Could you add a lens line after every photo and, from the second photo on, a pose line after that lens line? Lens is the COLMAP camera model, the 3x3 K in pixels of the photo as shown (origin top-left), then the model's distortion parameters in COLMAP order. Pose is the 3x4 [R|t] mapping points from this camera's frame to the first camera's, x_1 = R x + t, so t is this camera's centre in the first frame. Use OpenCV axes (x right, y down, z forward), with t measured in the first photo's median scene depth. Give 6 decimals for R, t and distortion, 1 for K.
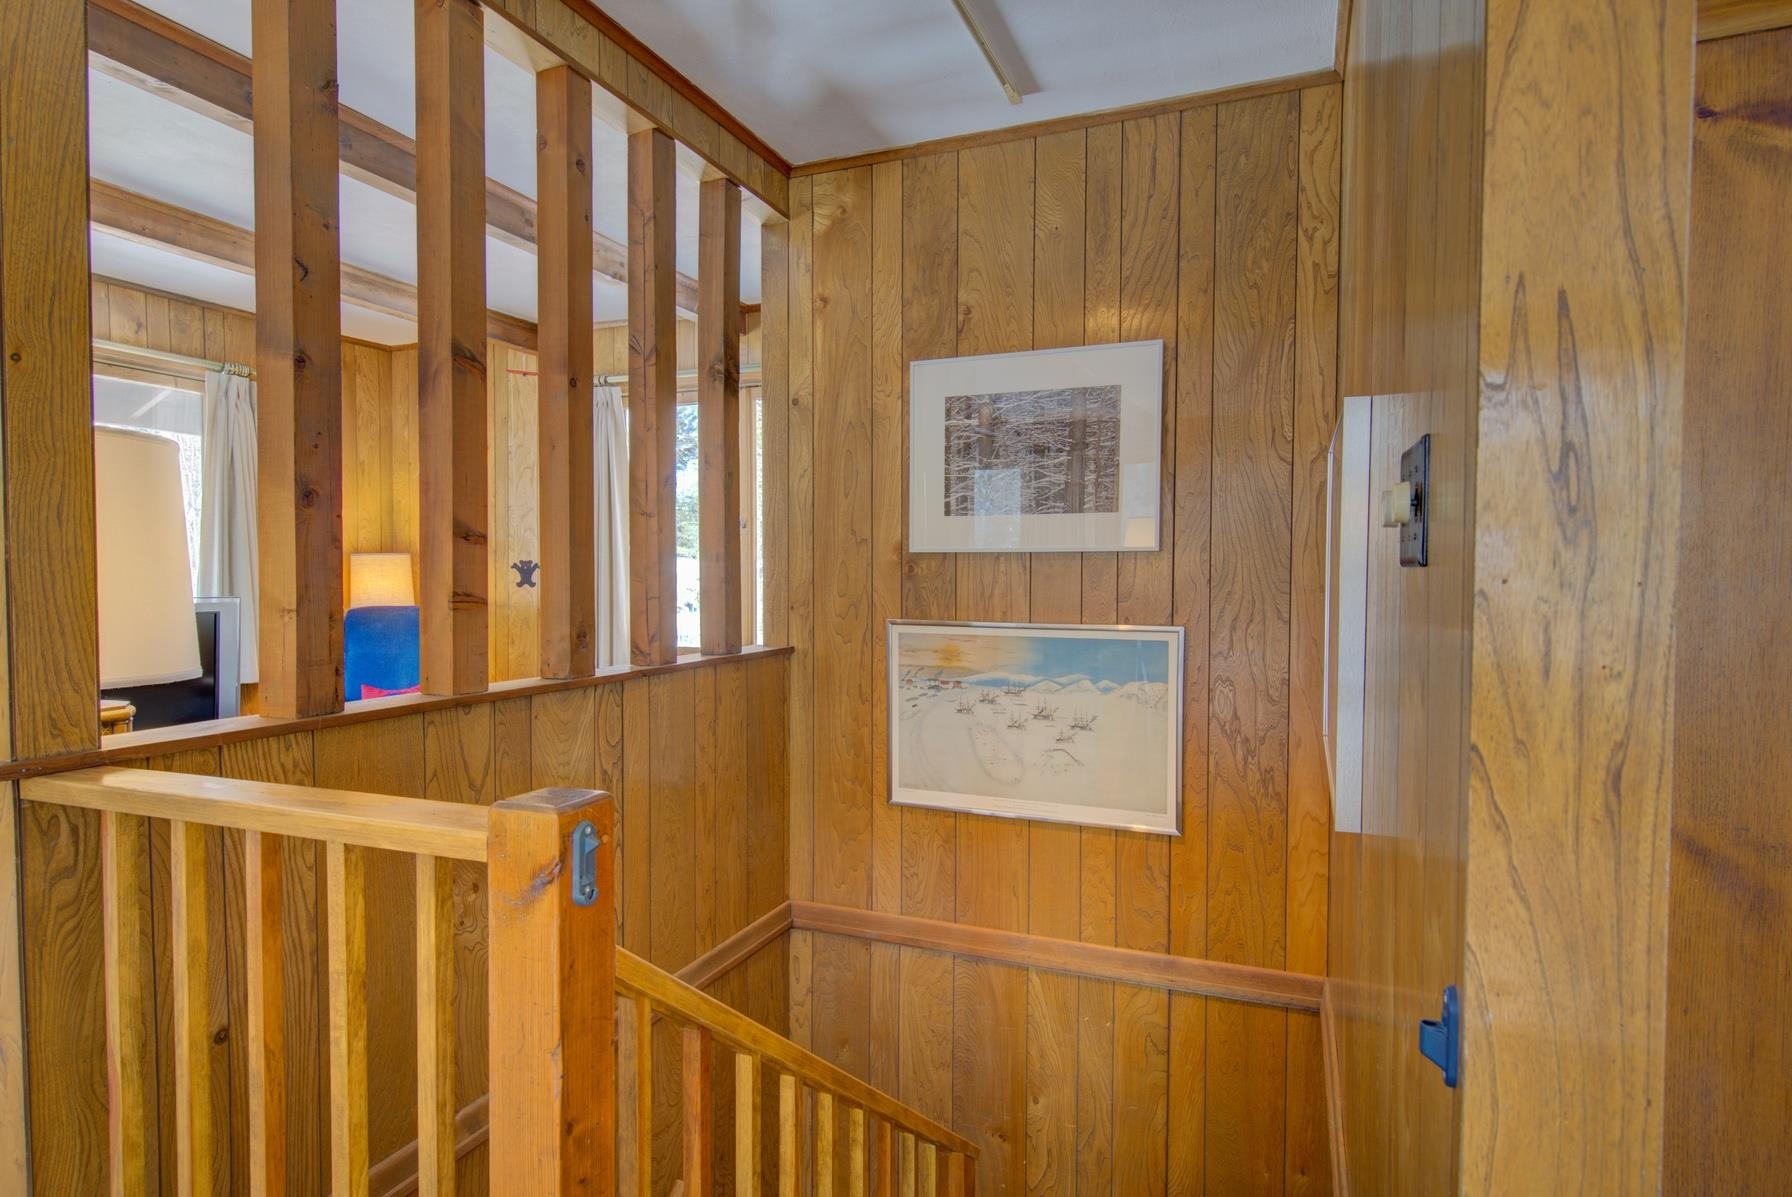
lens RADIAL K [[953.0, 0, 892.6], [0, 953.0, 596.4], [0, 0, 1]] dist [0.002385, -0.006437]
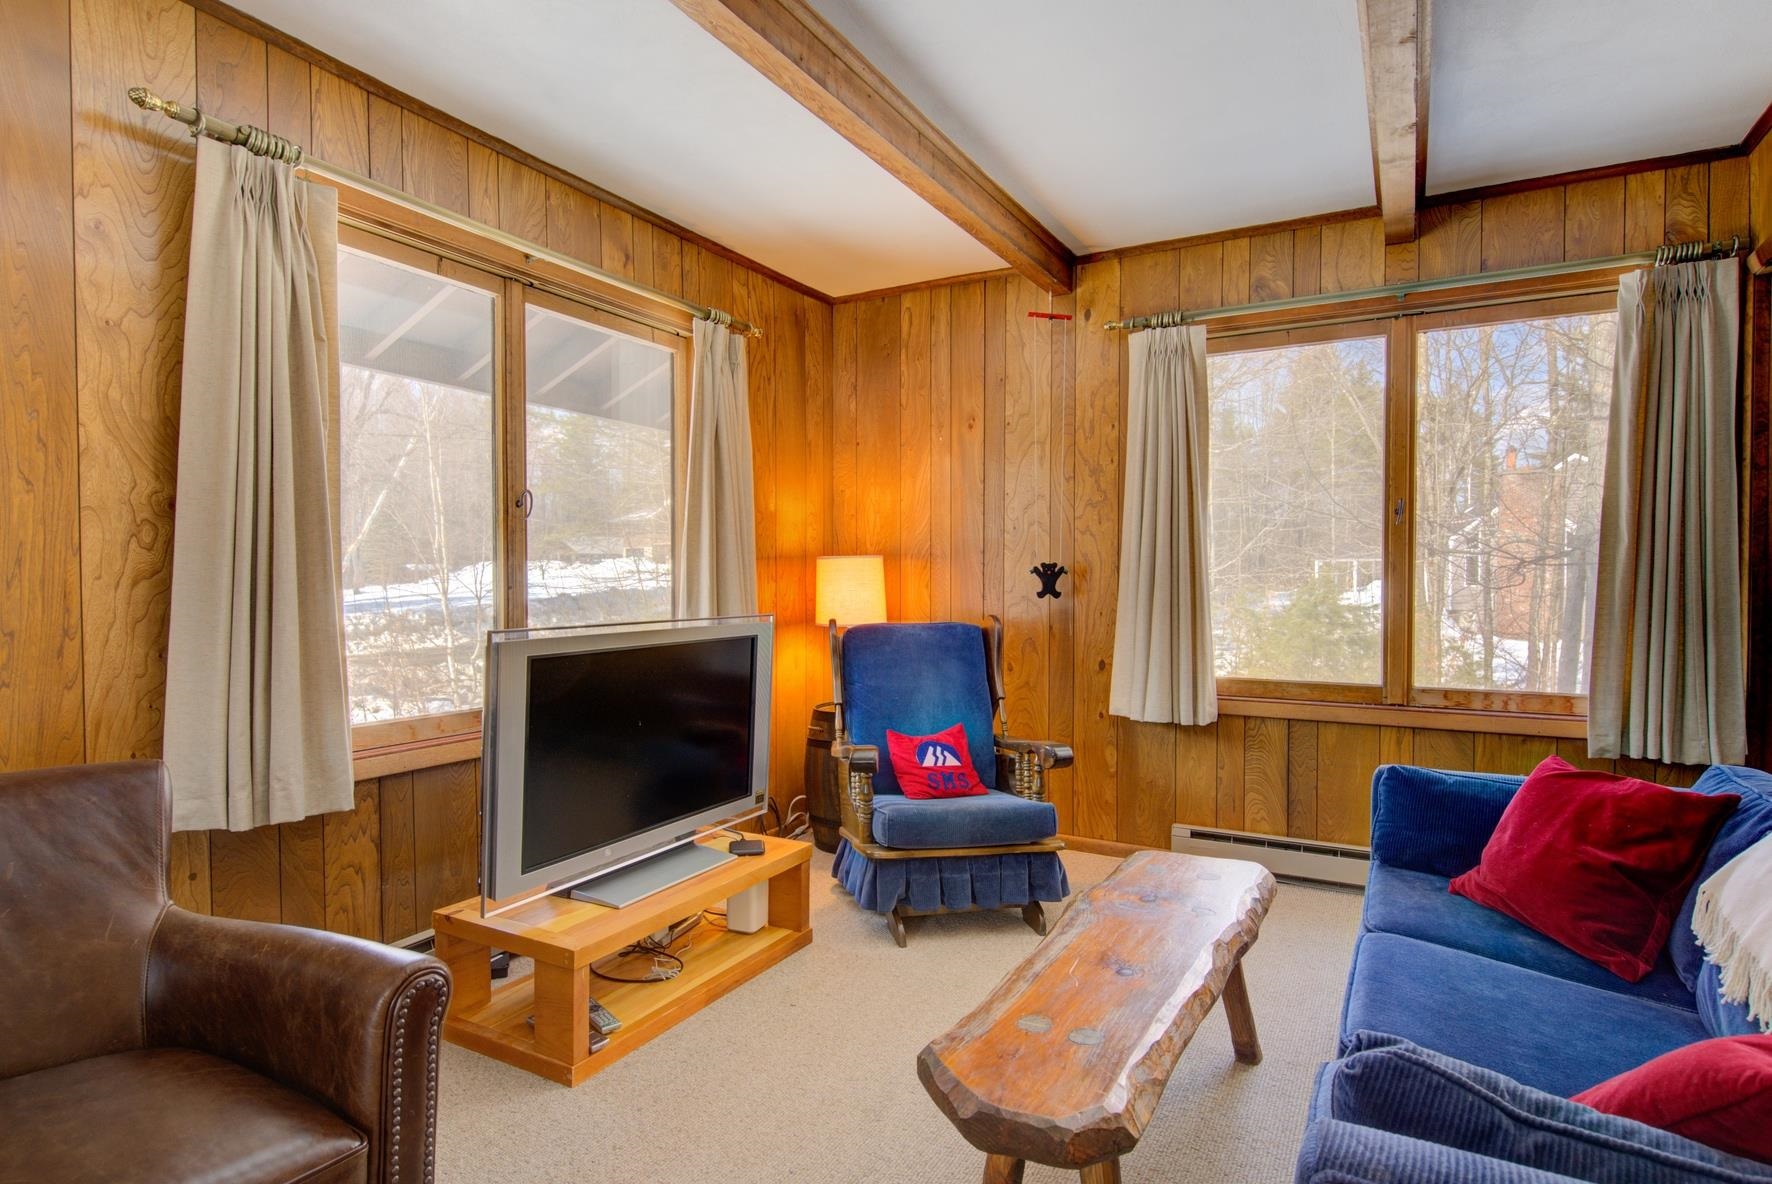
lens RADIAL K [[942.4, 0, 879.7], [0, 942.4, 602.5], [0, 0, 1]] dist [0.002385, -0.006437]
pose [[0.991492, -0.003412, -0.130121, -0.420724], [0.003846, 0.999988, 0.003087, -0.008921], [0.130109, -0.003561, 0.991493, 0.237152]]
